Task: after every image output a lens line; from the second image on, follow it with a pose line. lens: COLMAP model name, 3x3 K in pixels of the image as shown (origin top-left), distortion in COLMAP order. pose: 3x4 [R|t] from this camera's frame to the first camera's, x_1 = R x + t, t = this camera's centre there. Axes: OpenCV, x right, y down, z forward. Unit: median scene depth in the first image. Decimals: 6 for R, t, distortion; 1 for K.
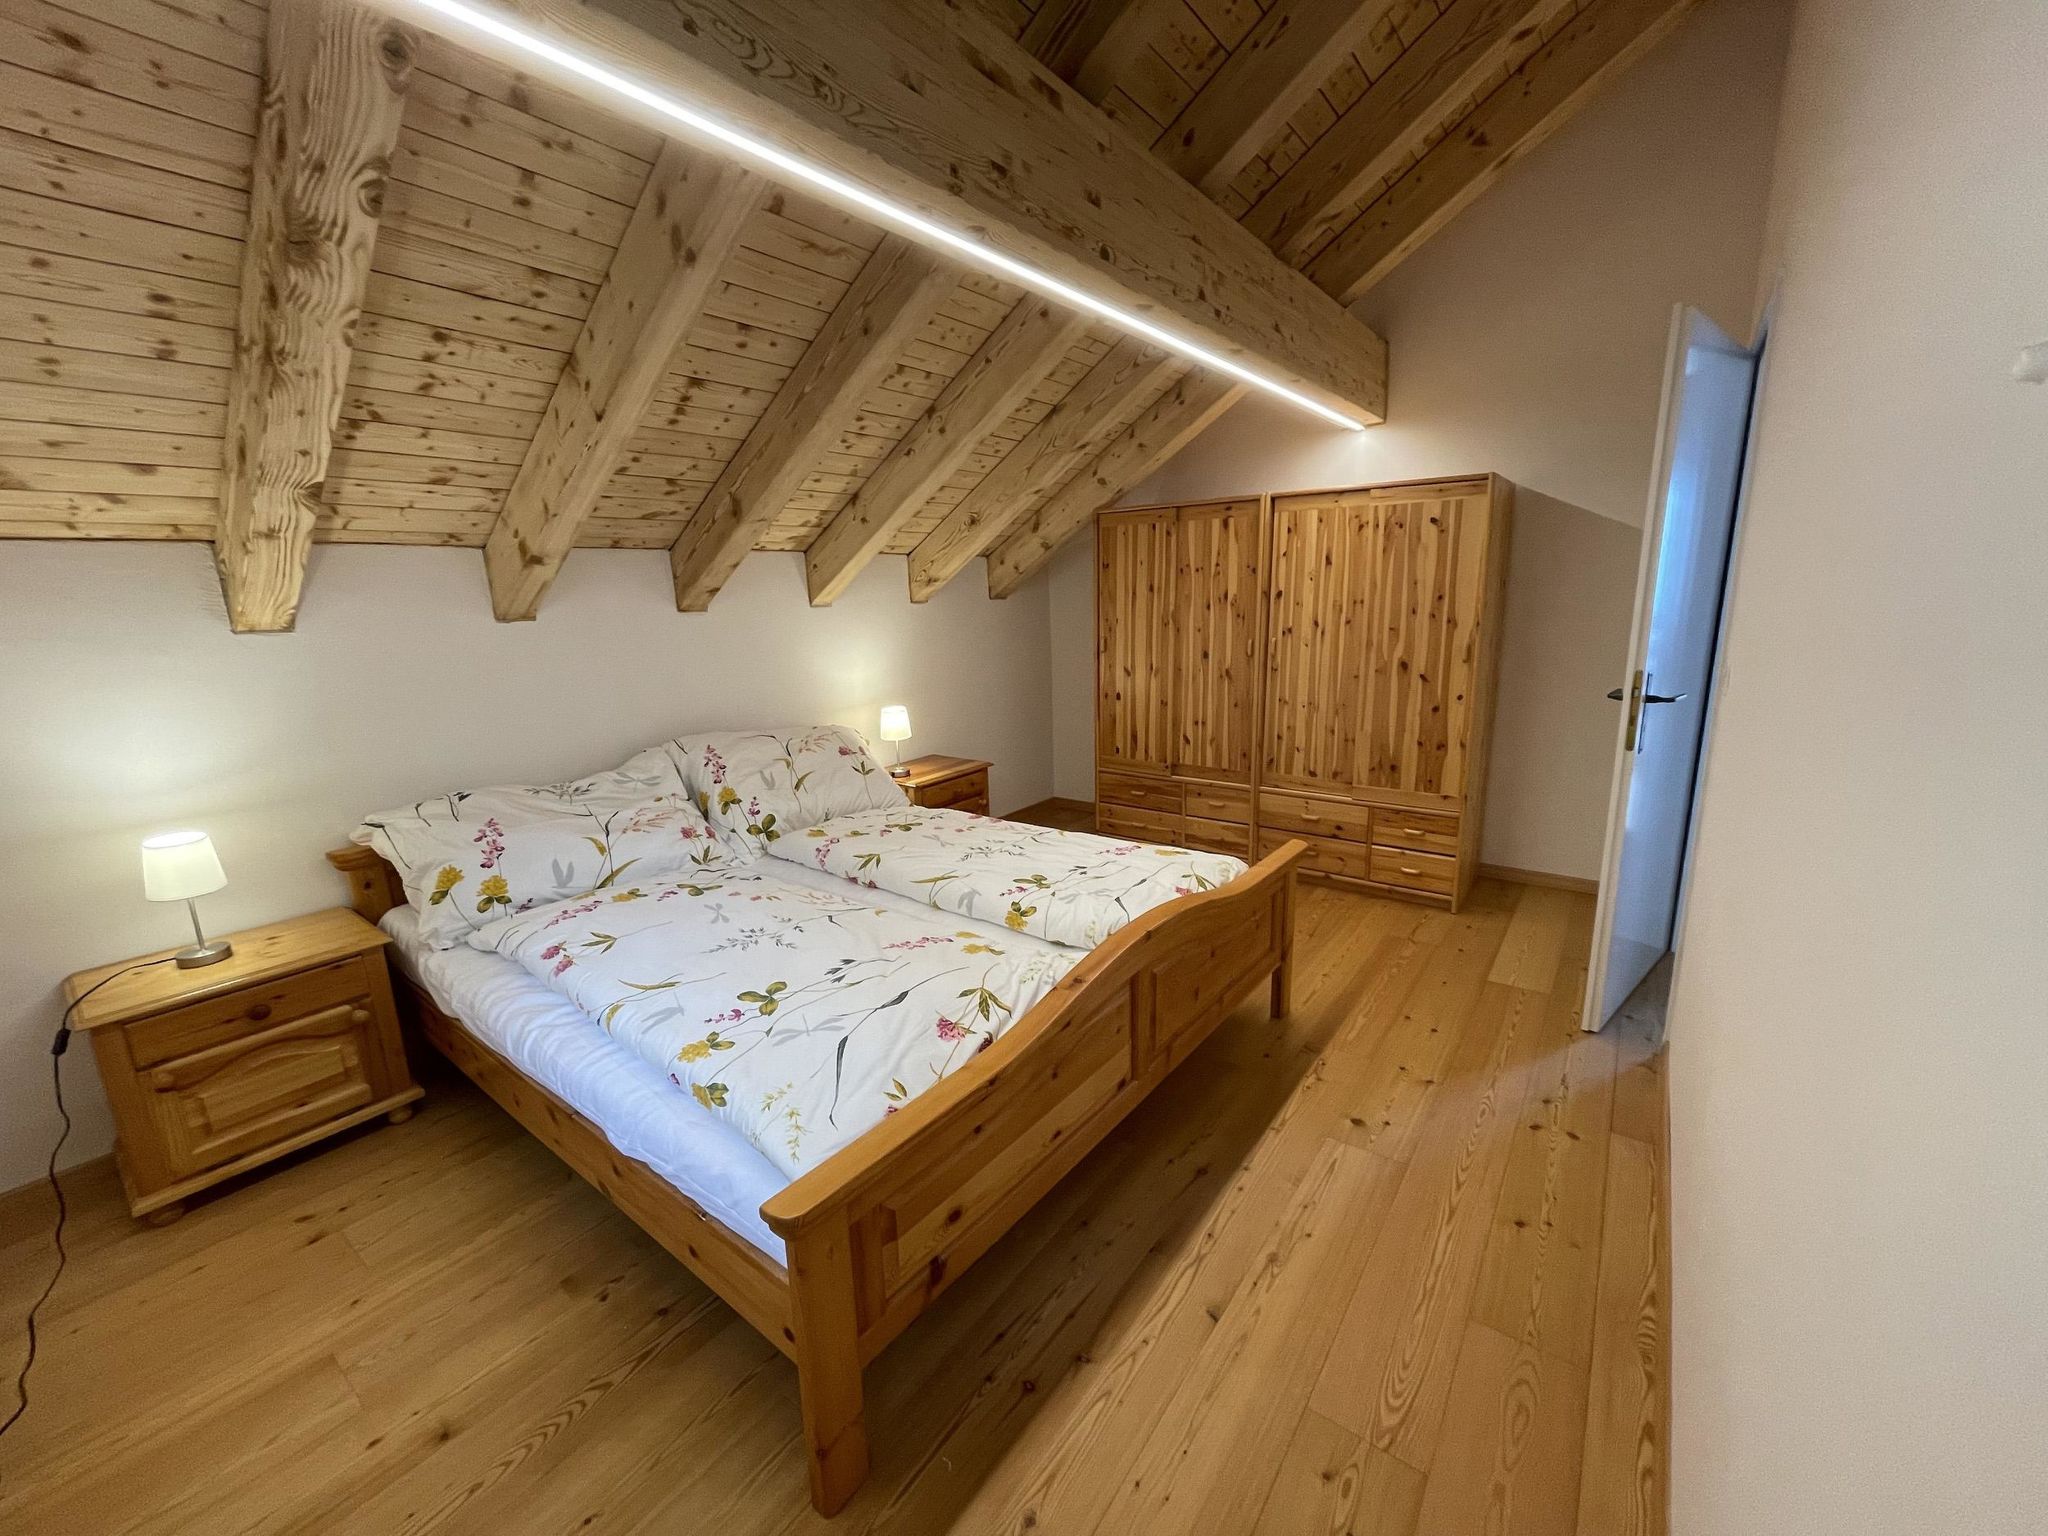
lens RADIAL K [[816.2, 0, 1024.0], [0, 816.2, 768.0], [0, 0, 1]] dist [-0.000453, 0.000229]
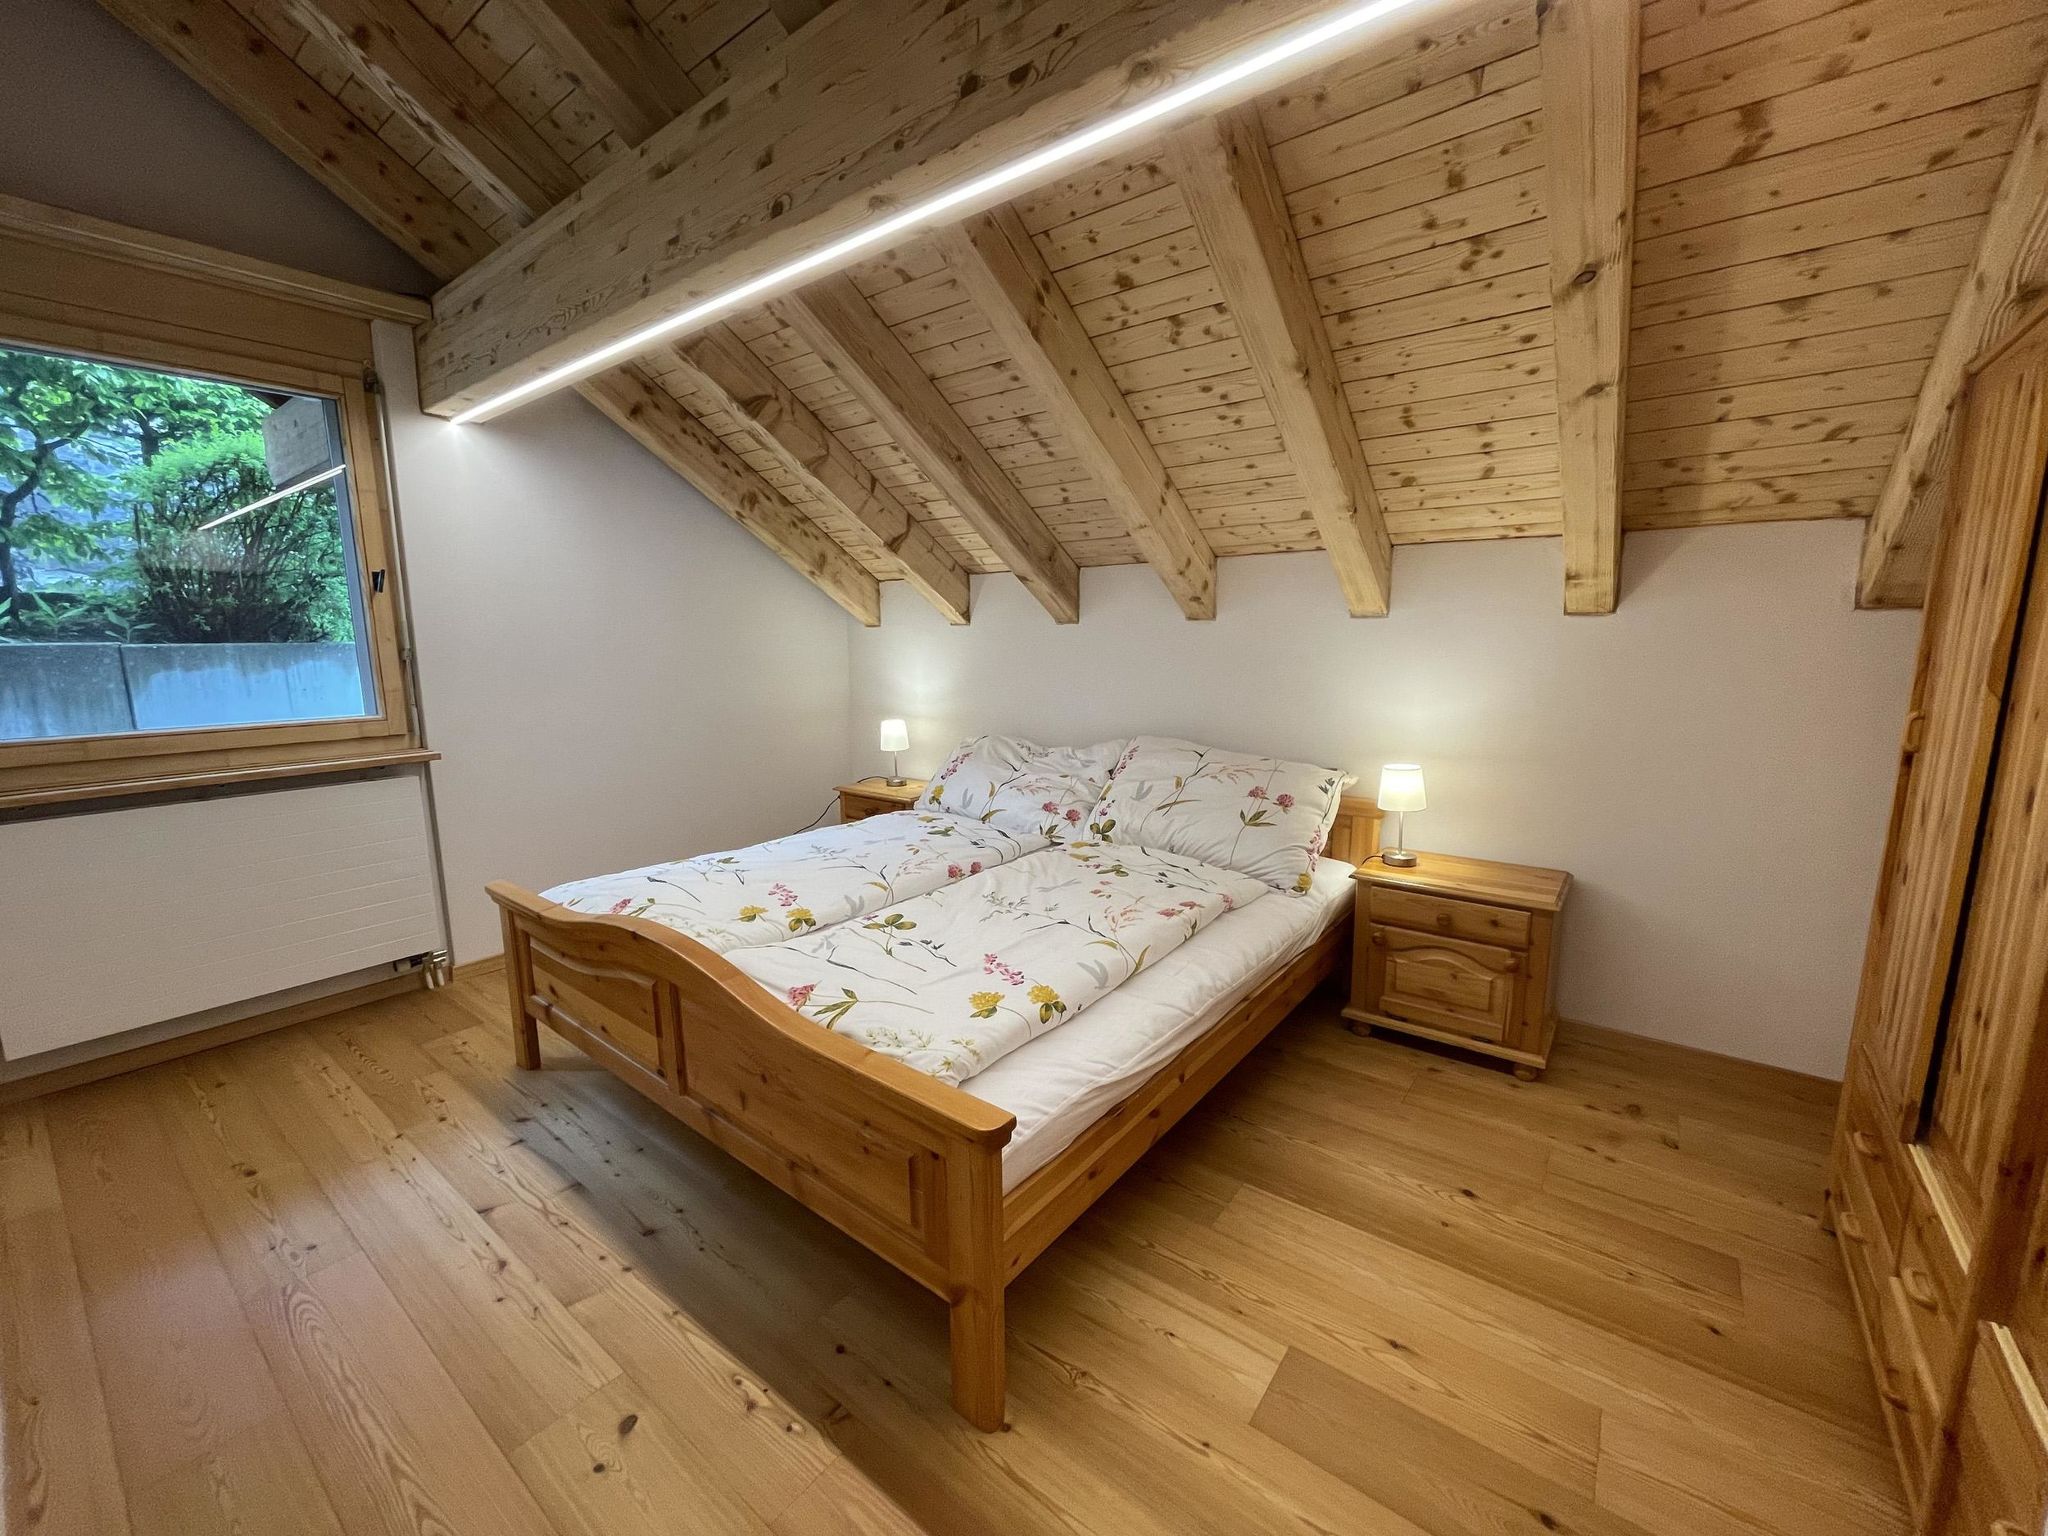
lens RADIAL K [[821.6, 0, 1024.0], [0, 821.6, 768.0], [0, 0, 1]] dist [-0.001642, -0.000531]
pose [[-0.005753, 0.191978, -0.981382, 0.539901], [-0.207220, 0.959867, 0.188984, -0.139427], [0.978277, 0.204450, 0.034260, 0.679249]]
